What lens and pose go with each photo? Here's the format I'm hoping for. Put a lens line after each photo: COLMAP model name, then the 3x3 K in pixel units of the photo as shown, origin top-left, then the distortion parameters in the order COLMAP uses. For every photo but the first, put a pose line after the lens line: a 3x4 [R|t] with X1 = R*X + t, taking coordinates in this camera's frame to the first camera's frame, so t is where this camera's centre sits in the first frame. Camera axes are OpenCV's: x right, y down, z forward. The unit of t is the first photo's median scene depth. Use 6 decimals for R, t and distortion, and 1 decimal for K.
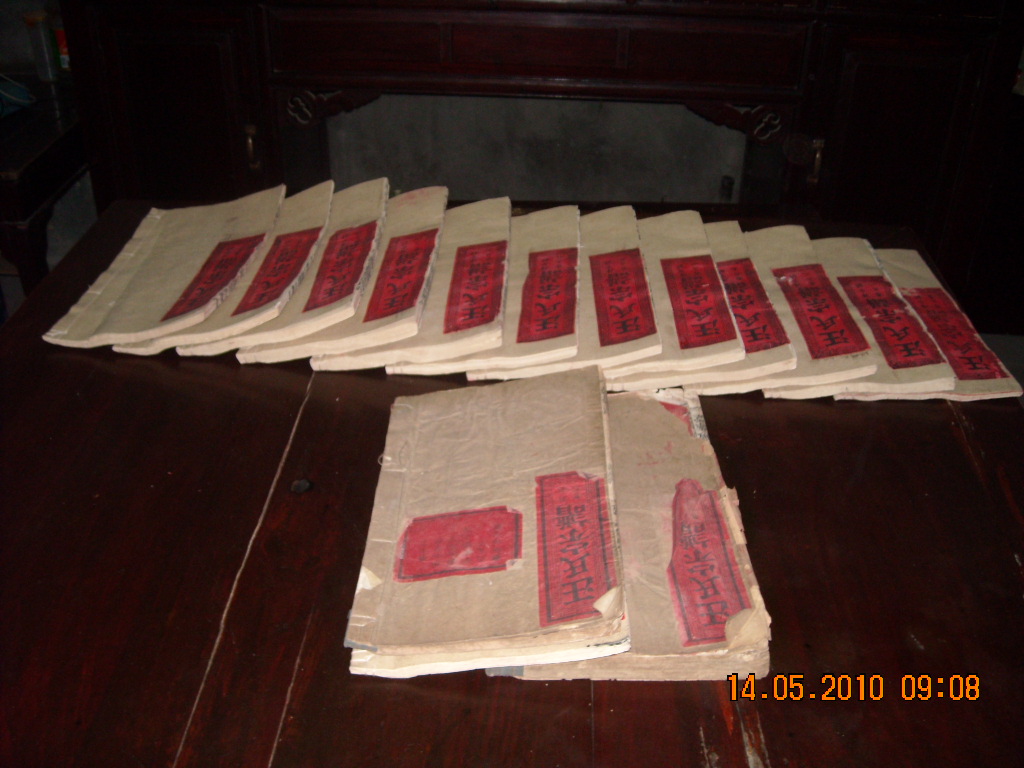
lens RADIAL K [[1039.1, 0, 512.0], [0, 1039.1, 384.0], [0, 0, 1]] dist [-0.212924, 0.238346]
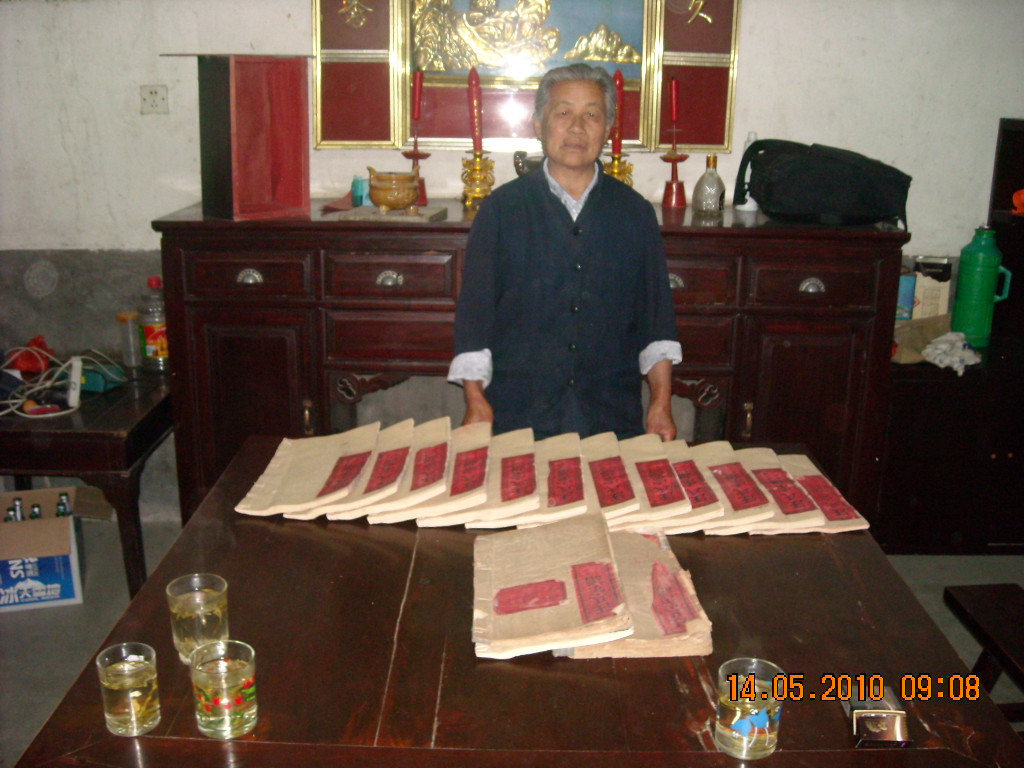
lens RADIAL K [[1039.1, 0, 512.0], [0, 1039.1, 384.0], [0, 0, 1]] dist [-0.212924, 0.238346]
pose [[0.999199, -0.014268, 0.037390, -0.105098], [0.024479, 0.957029, -0.288959, 0.232505], [-0.031661, 0.289642, 0.956611, -0.556731]]
